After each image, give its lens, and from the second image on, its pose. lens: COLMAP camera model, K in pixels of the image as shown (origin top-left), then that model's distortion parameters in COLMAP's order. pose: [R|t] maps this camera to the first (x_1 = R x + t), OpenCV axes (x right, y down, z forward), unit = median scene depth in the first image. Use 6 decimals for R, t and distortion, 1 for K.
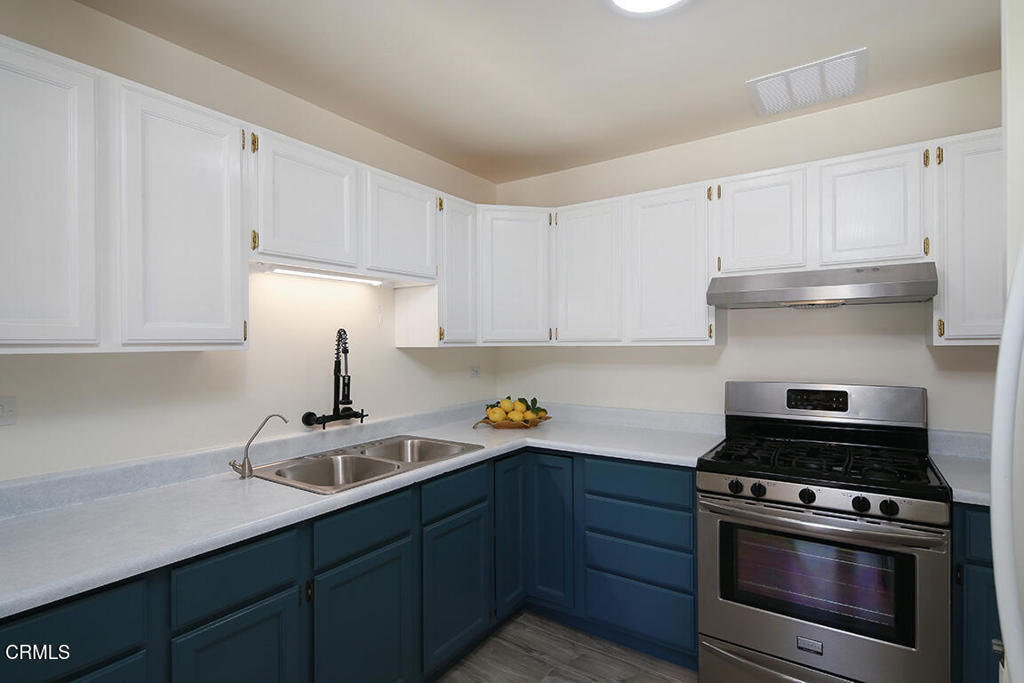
lens RADIAL K [[503.4, 0, 510.4], [0, 503.4, 342.1], [0, 0, 1]] dist [0.005516, -0.005730]
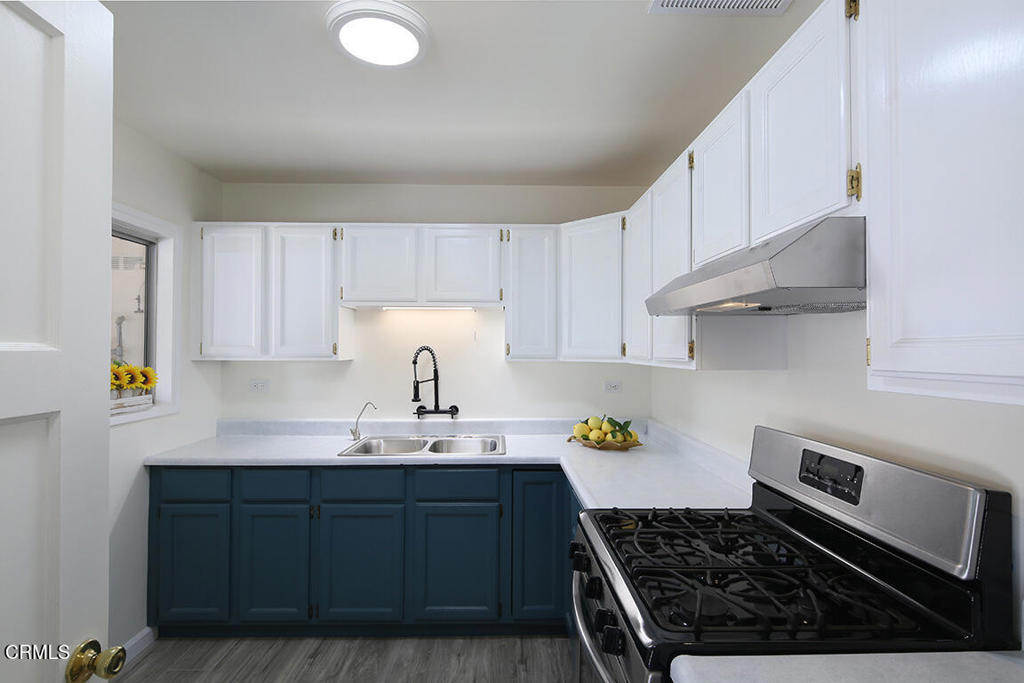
lens RADIAL K [[503.4, 0, 508.3], [0, 503.4, 341.3], [0, 0, 1]] dist [0.005516, -0.005730]
pose [[0.580357, -0.003522, -0.814355, 0.852151], [-0.009514, 0.999893, -0.011104, -0.024760], [0.814307, 0.014192, 0.580261, 0.375864]]
